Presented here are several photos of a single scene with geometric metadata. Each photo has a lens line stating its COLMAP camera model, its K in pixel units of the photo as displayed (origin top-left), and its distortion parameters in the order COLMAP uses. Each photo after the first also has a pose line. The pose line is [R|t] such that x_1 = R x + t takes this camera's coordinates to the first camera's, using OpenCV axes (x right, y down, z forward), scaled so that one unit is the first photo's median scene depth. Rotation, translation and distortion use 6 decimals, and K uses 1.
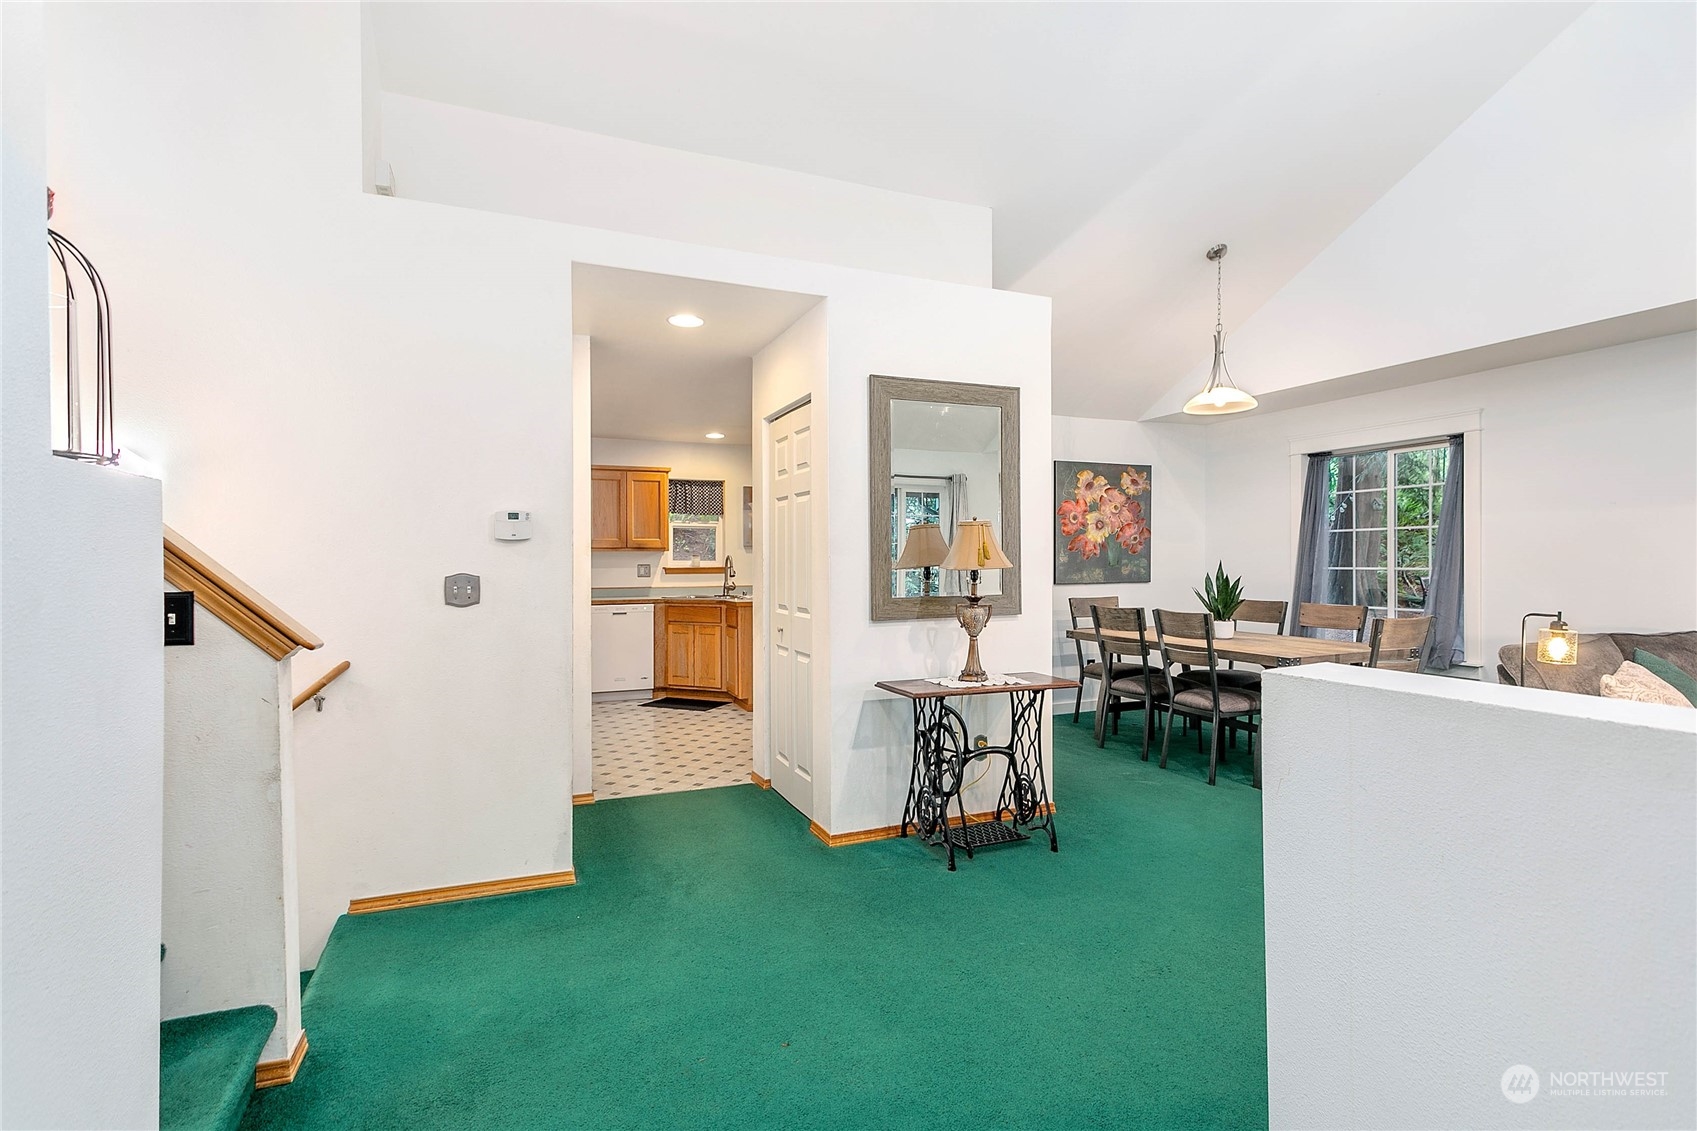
lens RADIAL K [[809.7, 0, 842.8], [0, 809.7, 564.0], [0, 0, 1]] dist [0.002064, 0.000464]
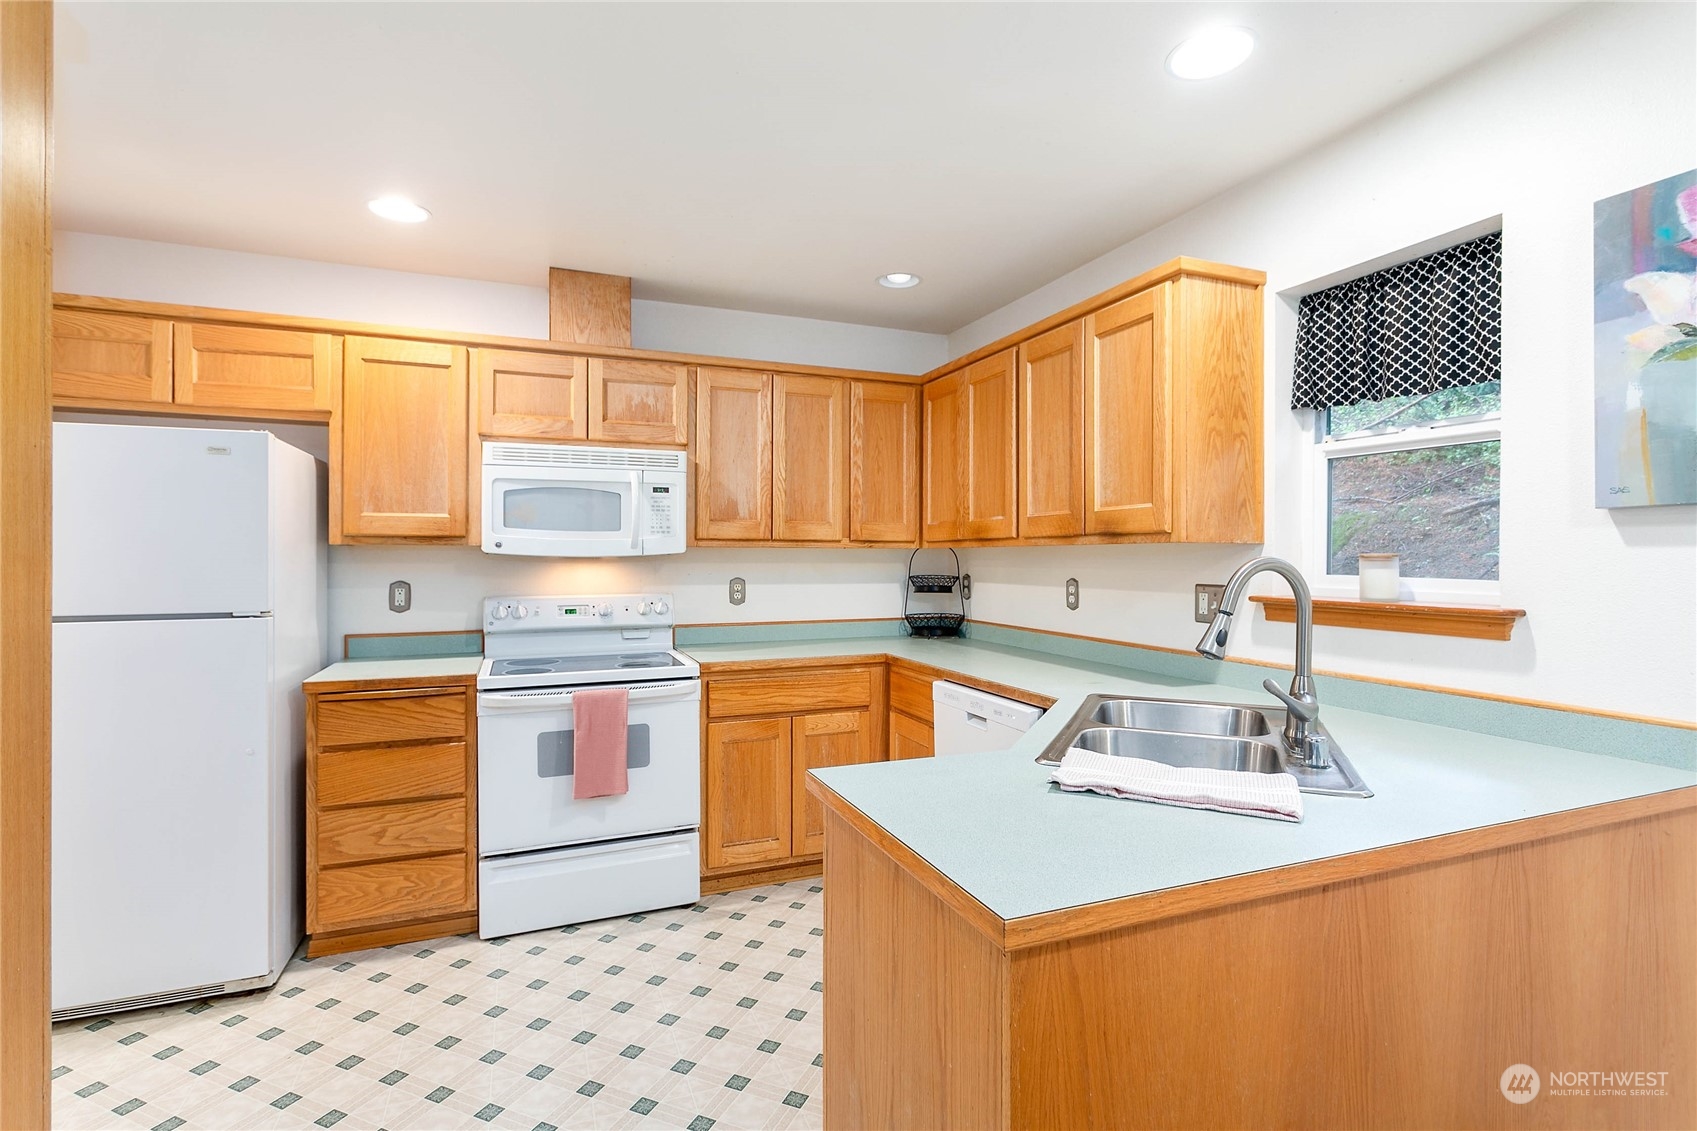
lens RADIAL K [[809.7, 0, 848.9], [0, 809.7, 557.7], [0, 0, 1]] dist [0.002064, 0.000464]
pose [[-0.022598, 0.008663, -0.999707, 0.081925], [-0.001663, 0.999961, 0.008703, -0.012304], [0.999743, 0.001860, -0.022583, 0.880623]]
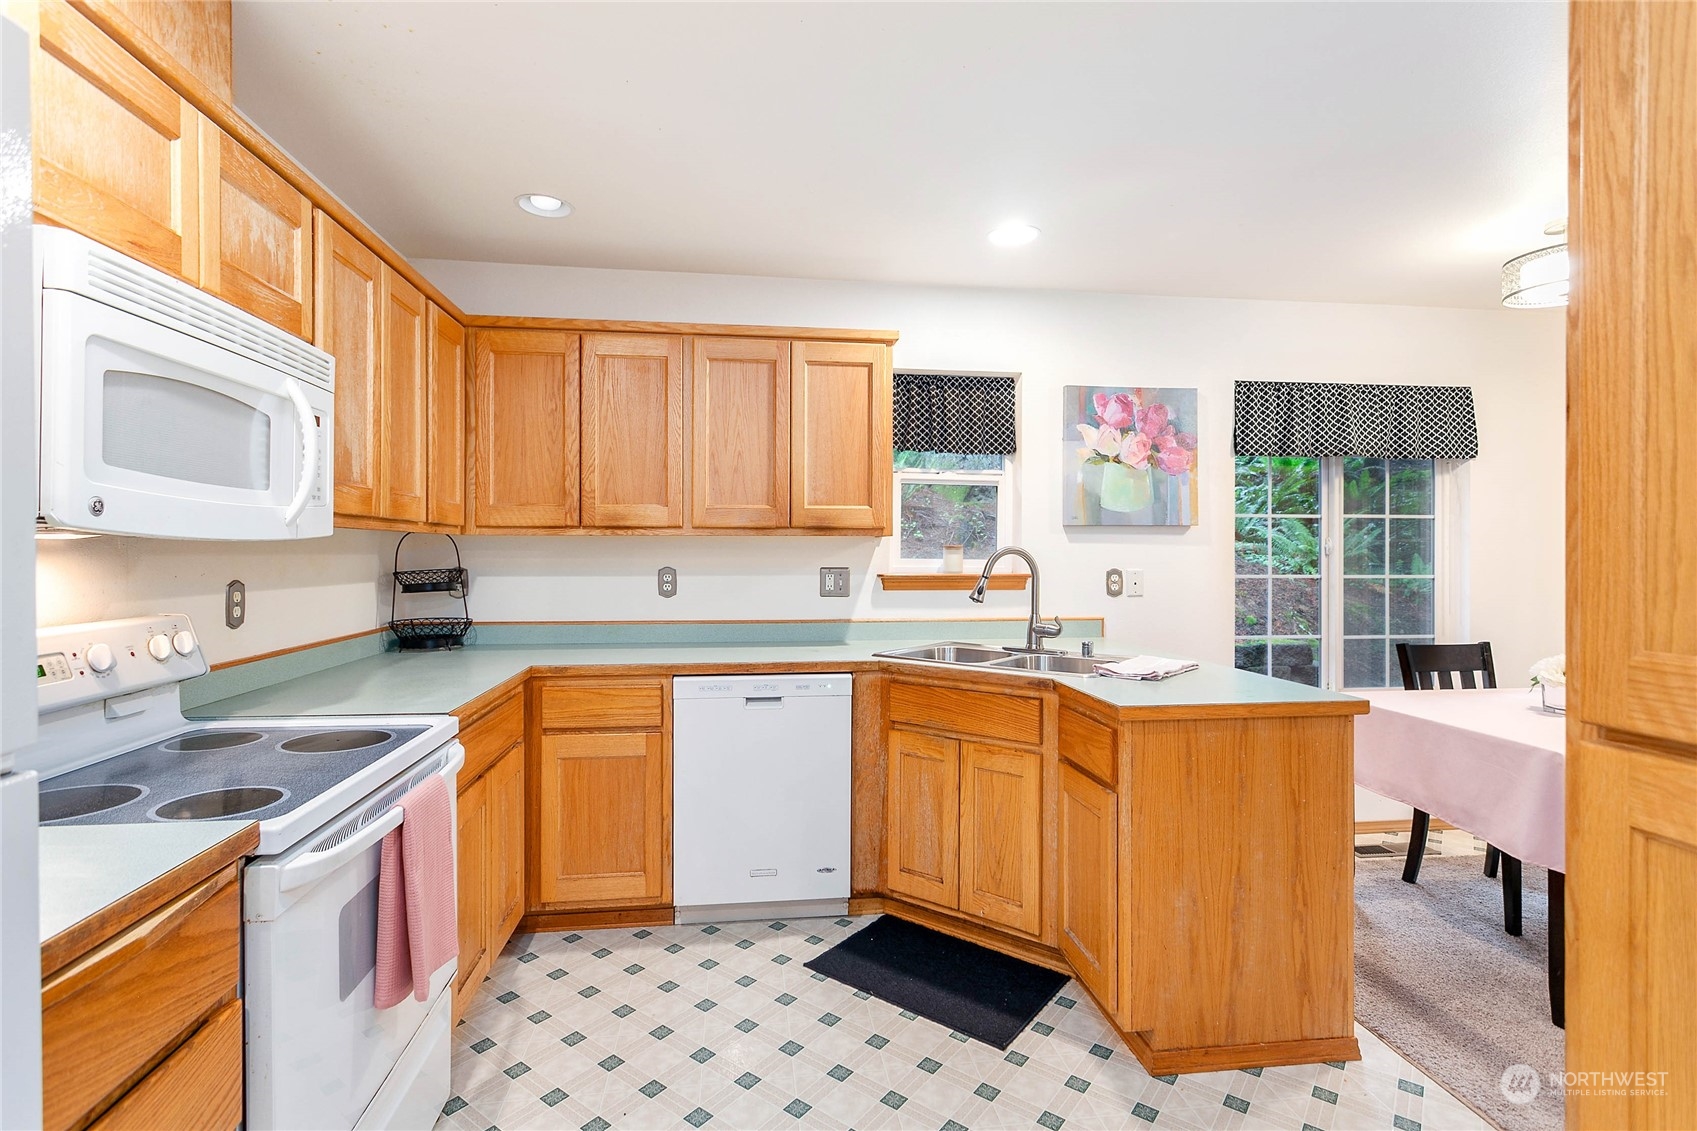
lens RADIAL K [[809.7, 0, 838.0], [0, 809.7, 553.9], [0, 0, 1]] dist [0.002064, 0.000464]
pose [[0.961382, 0.004997, -0.275173, -0.128053], [-0.007227, 0.999949, -0.007090, -0.003505], [0.275124, 0.008805, 0.961369, 0.598824]]
